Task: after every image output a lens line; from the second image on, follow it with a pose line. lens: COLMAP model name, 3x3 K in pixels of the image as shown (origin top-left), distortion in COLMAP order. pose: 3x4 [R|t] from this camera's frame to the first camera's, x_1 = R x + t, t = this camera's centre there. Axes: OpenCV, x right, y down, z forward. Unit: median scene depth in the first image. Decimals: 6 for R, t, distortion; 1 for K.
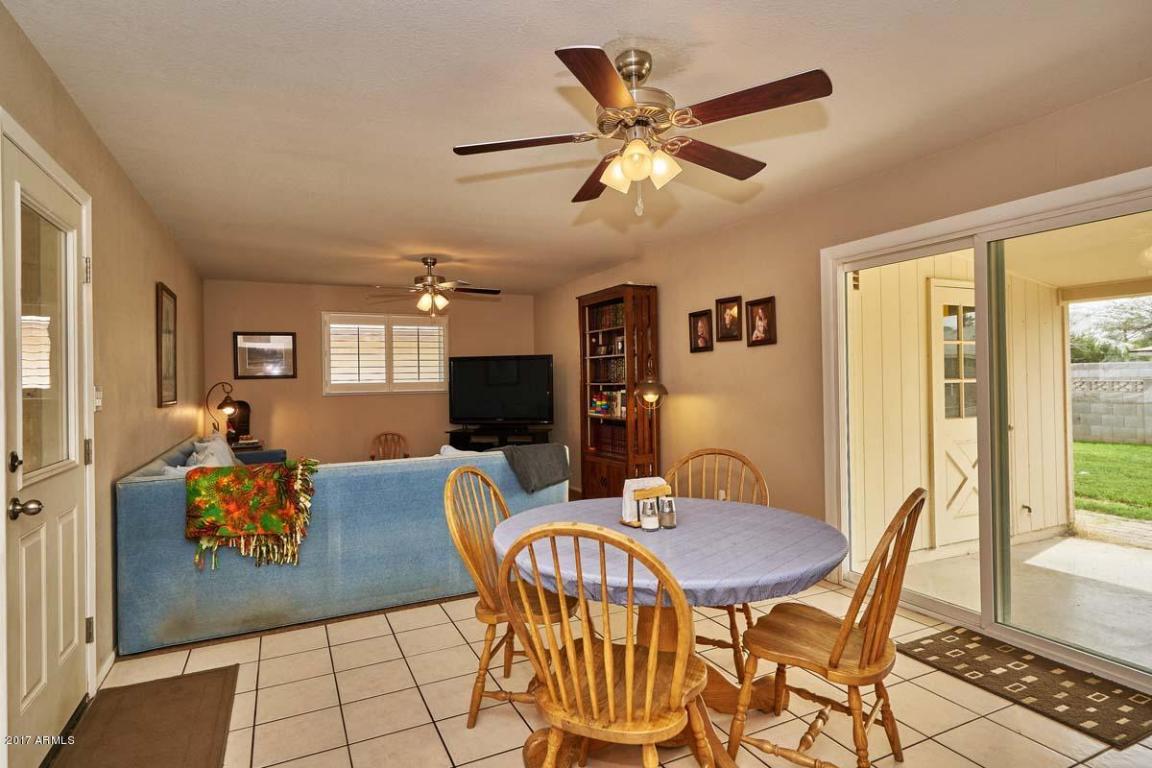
lens RADIAL K [[600.1, 0, 576.0], [0, 600.1, 384.0], [0, 0, 1]] dist [0.001576, 0.000192]
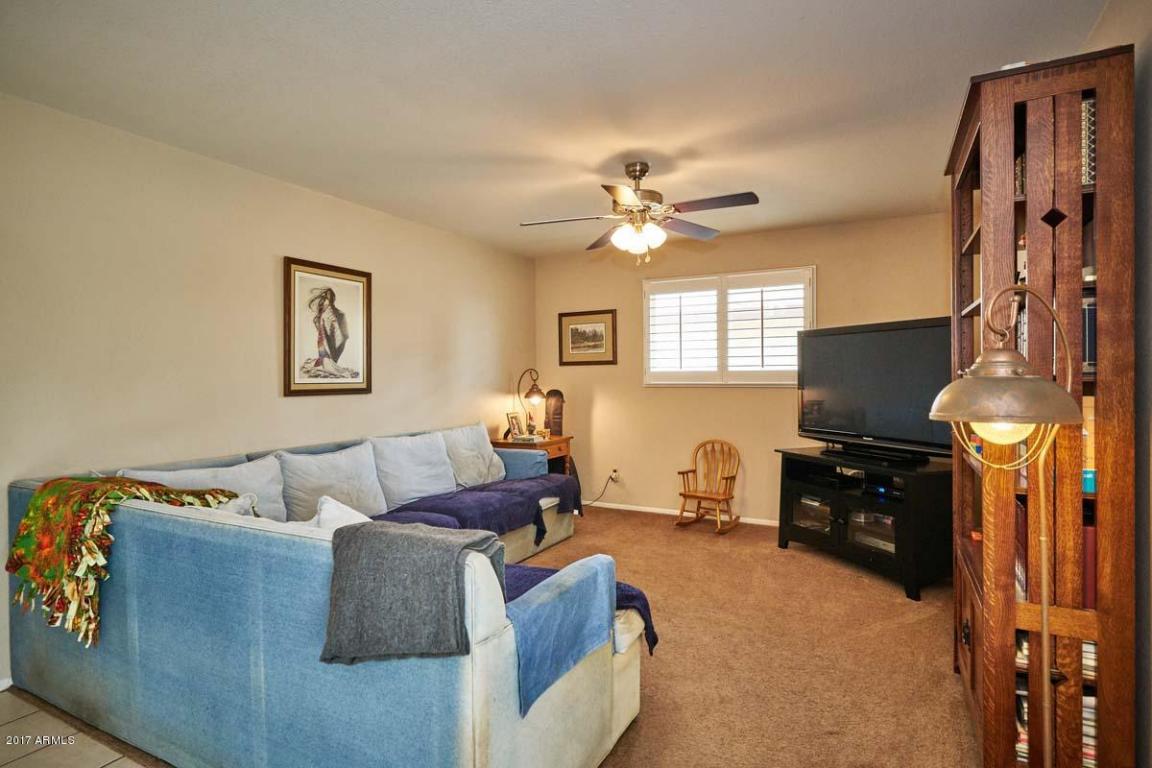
lens RADIAL K [[600.1, 0, 576.0], [0, 600.1, 384.0], [0, 0, 1]] dist [0.001576, 0.000192]
pose [[0.590702, 0.025172, -0.806497, 0.161798], [-0.008856, 0.999655, 0.024714, -0.002625], [0.806841, -0.007456, 0.590722, 0.462300]]
